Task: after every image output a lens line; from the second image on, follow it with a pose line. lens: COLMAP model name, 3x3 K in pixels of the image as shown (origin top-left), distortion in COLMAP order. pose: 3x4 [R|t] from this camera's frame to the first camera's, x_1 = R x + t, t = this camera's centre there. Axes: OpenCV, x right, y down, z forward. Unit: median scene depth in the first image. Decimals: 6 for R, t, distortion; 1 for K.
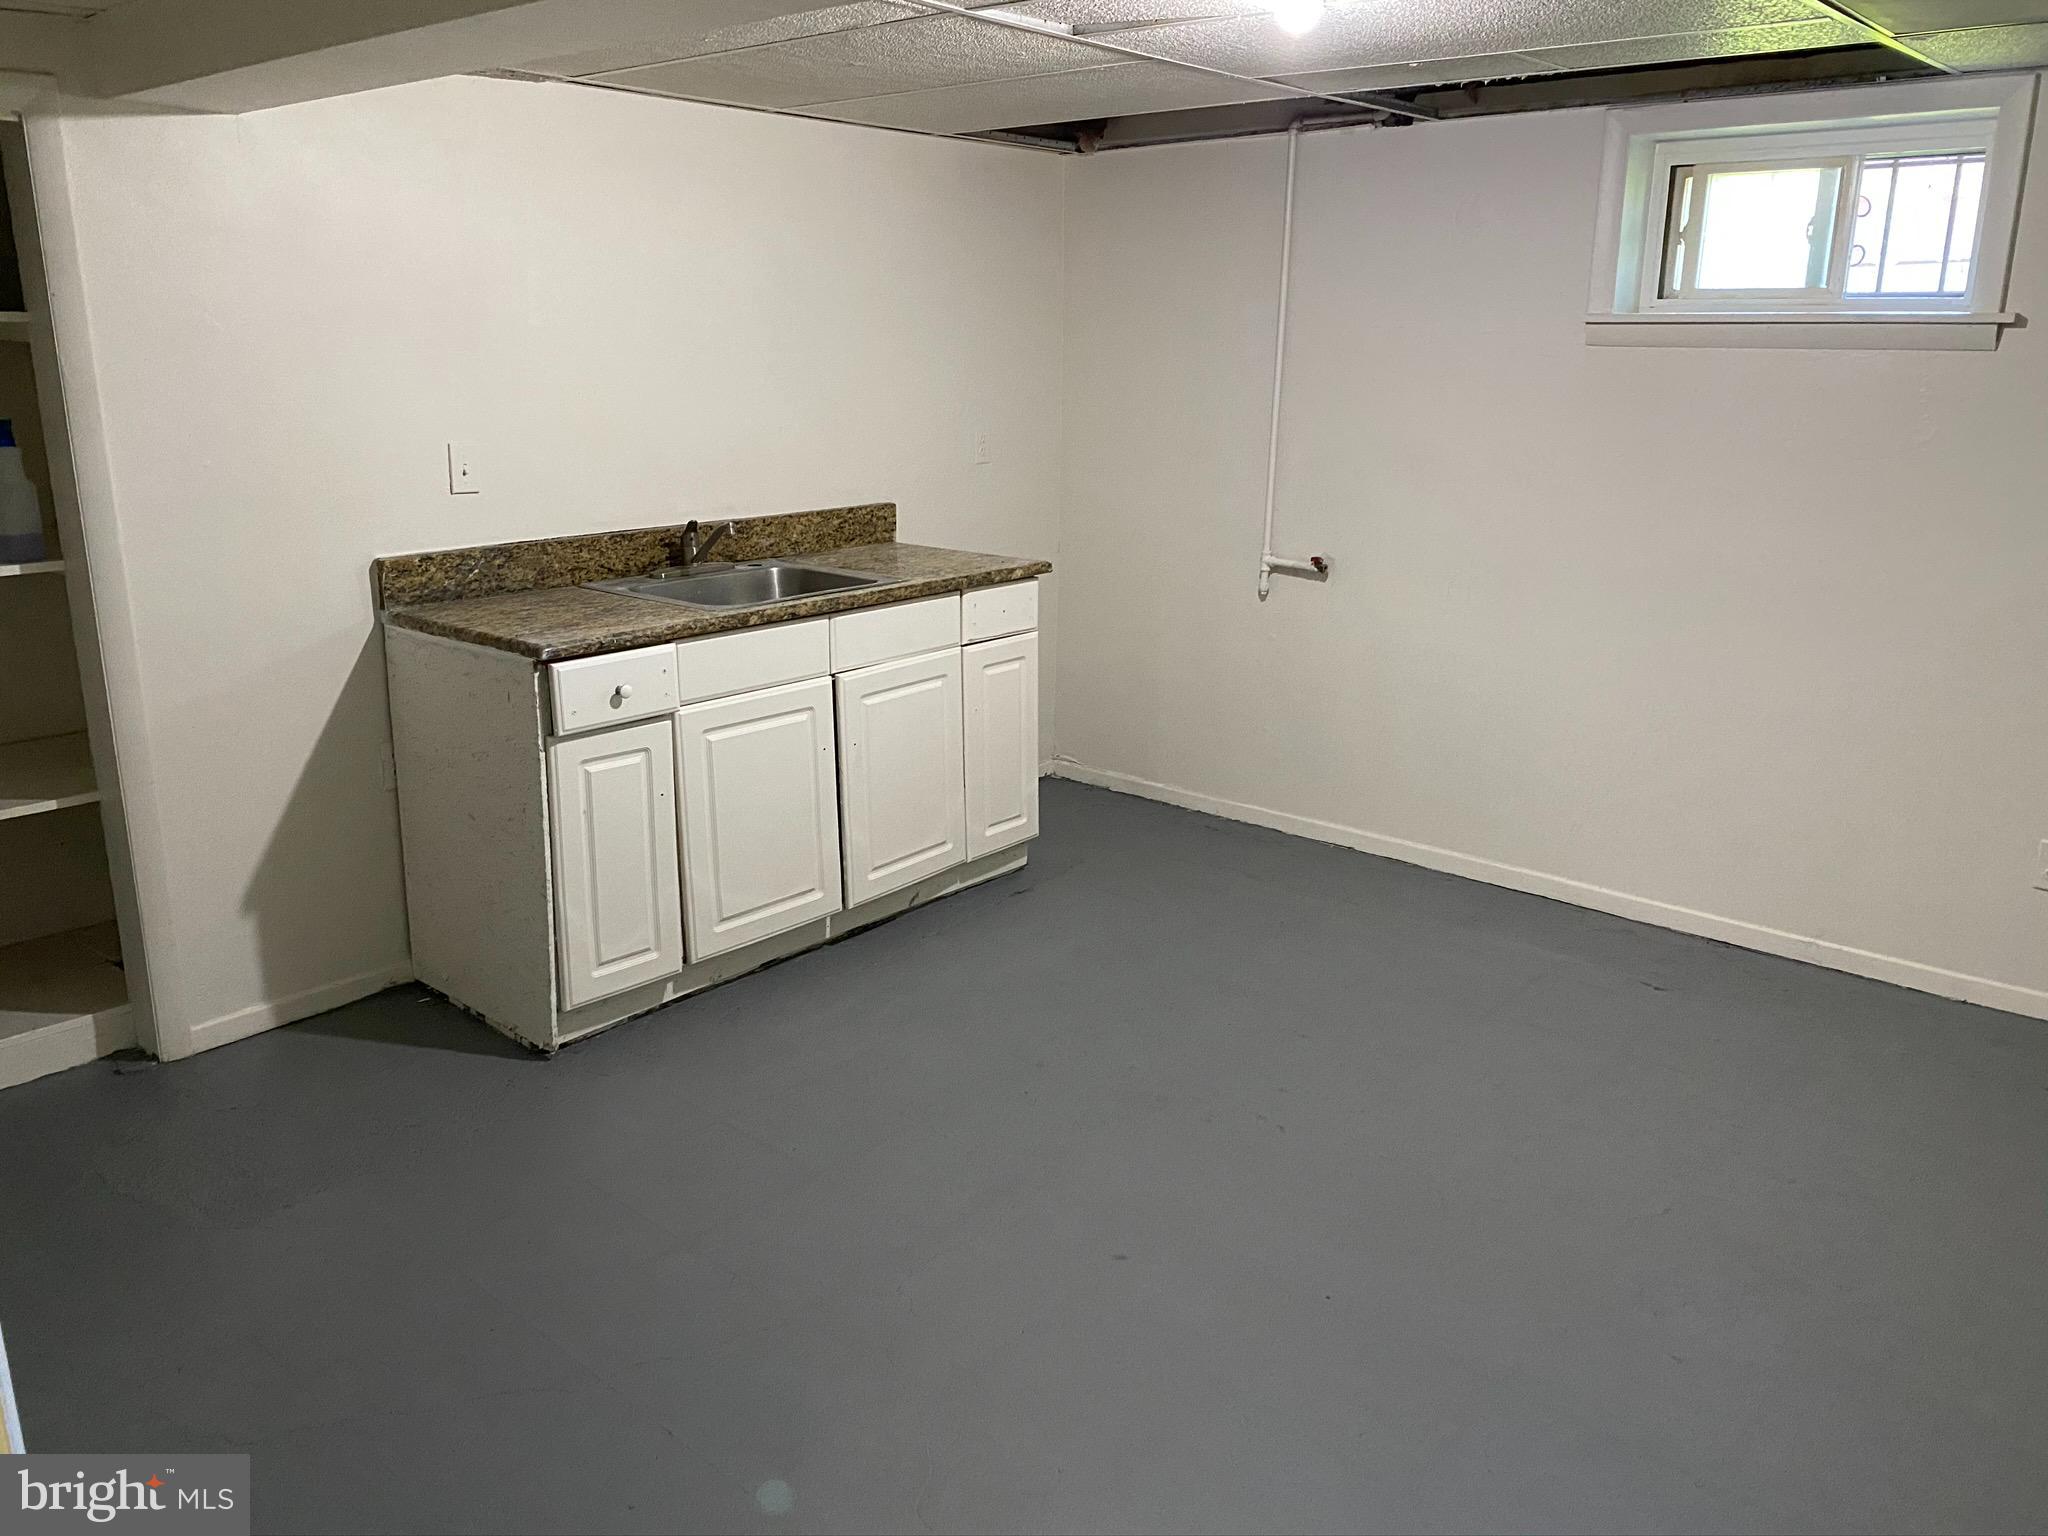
lens RADIAL K [[1570.6, 0, 1026.1], [0, 1570.6, 765.3], [0, 0, 1]] dist [0.042642, -0.058329]
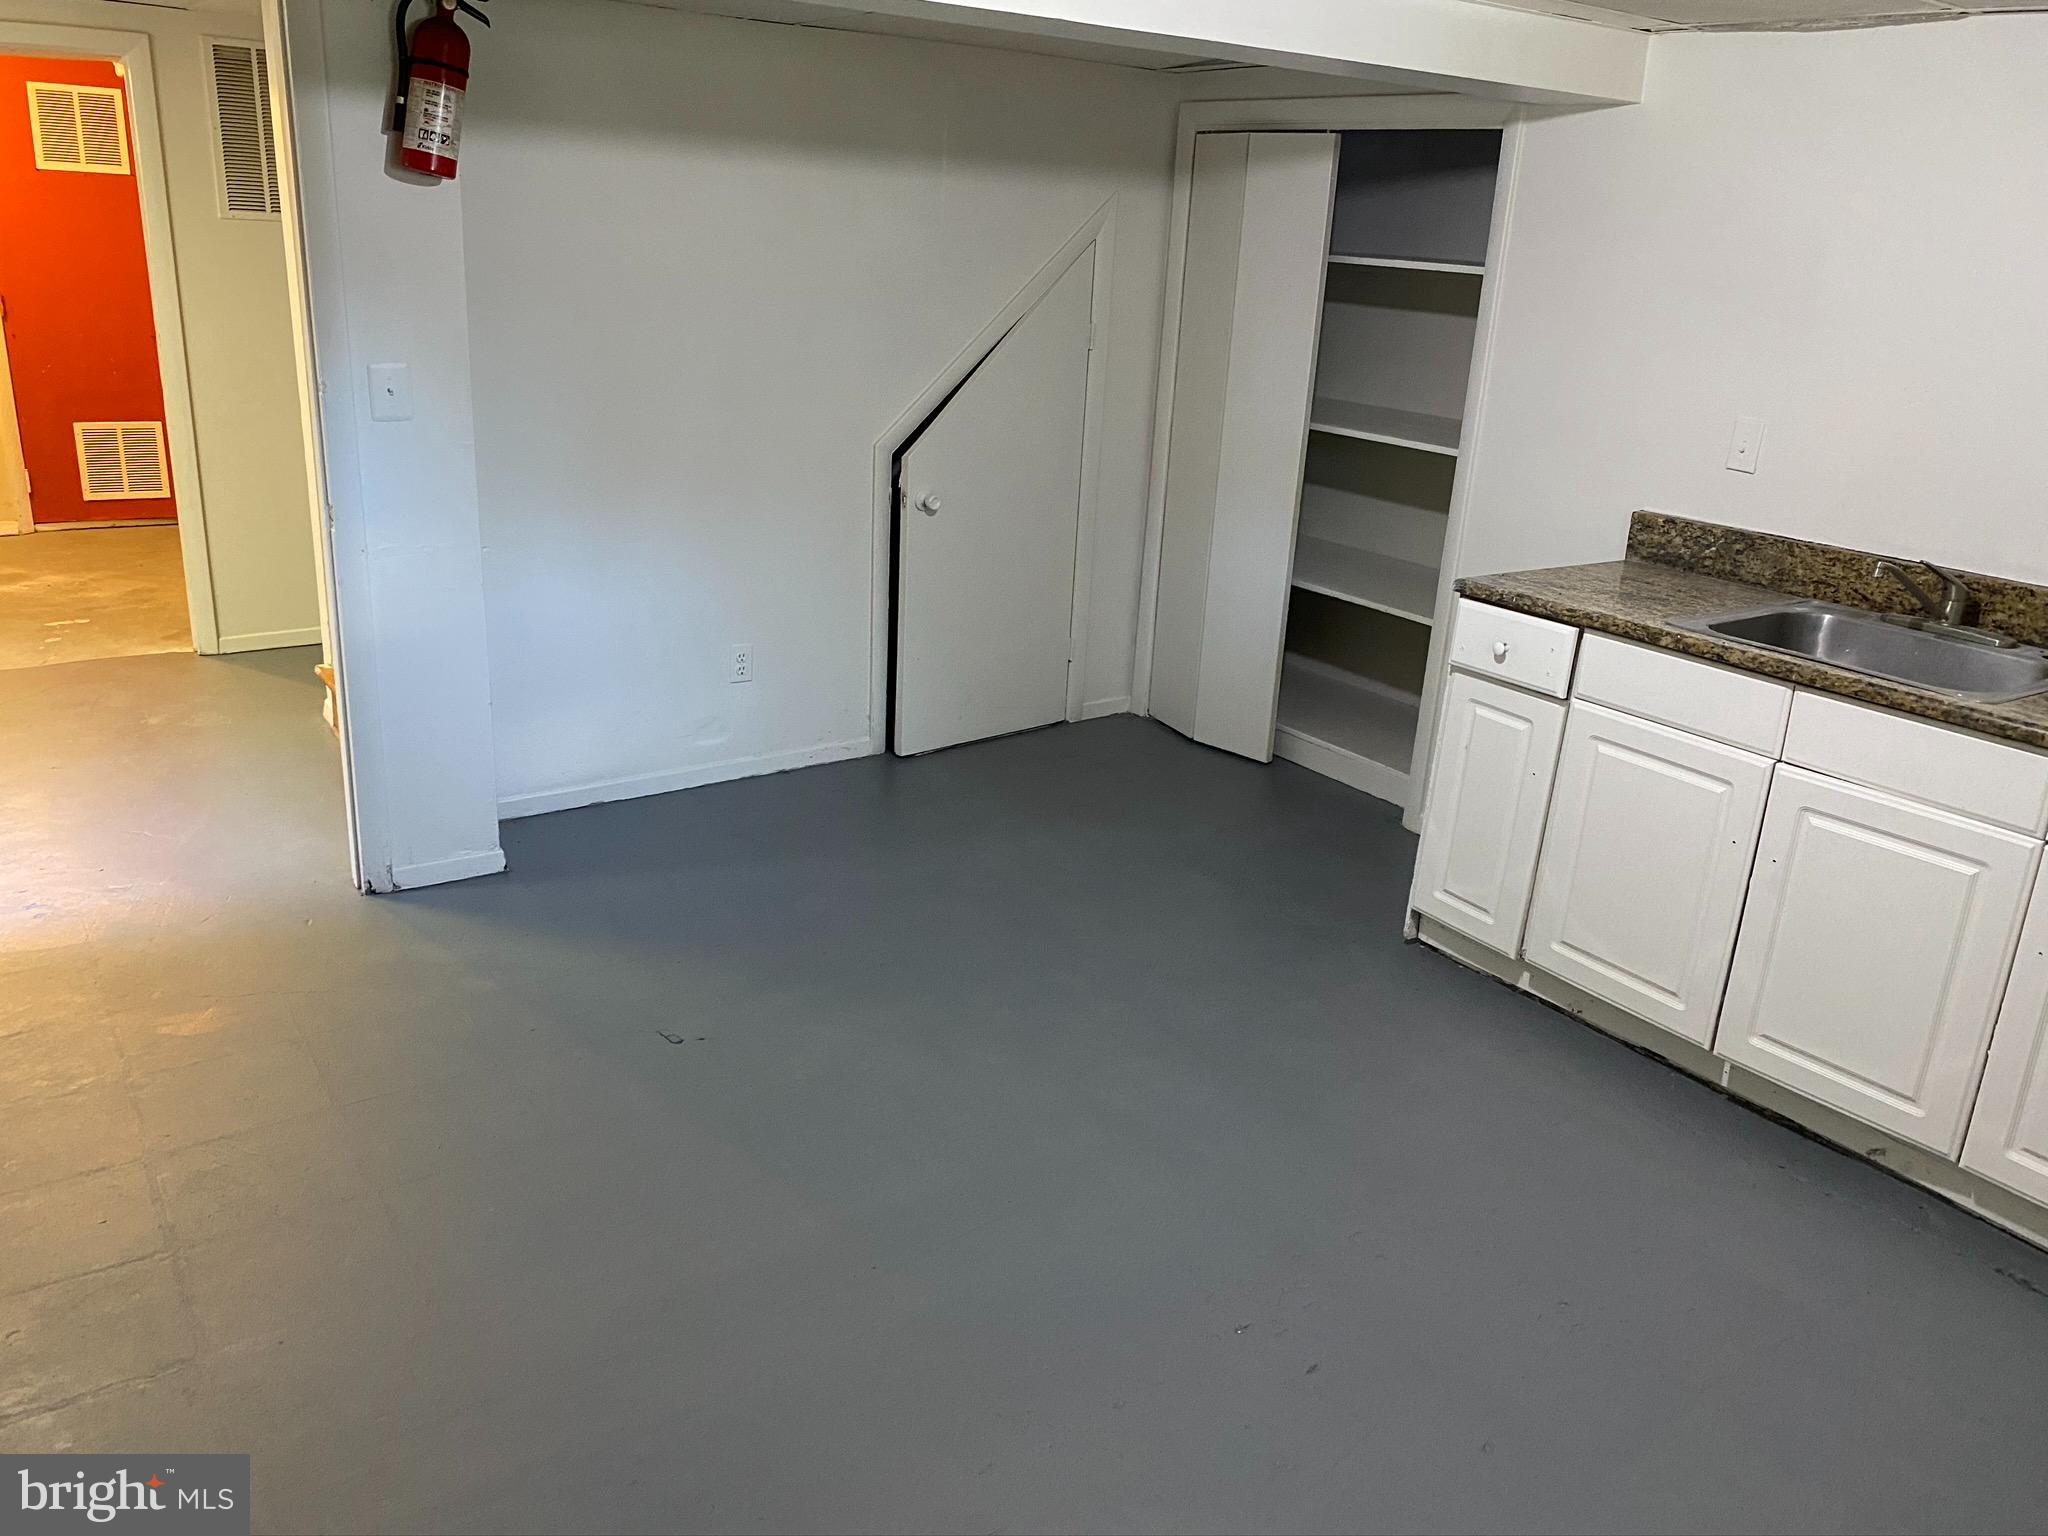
lens RADIAL K [[1570.6, 0, 1026.2], [0, 1570.6, 762.4], [0, 0, 1]] dist [0.042642, -0.058329]
pose [[-0.246757, 0.292711, -0.923814, 0.692196], [-0.316703, 0.876589, 0.362341, -0.224138], [0.915866, 0.381985, -0.123602, 0.770898]]
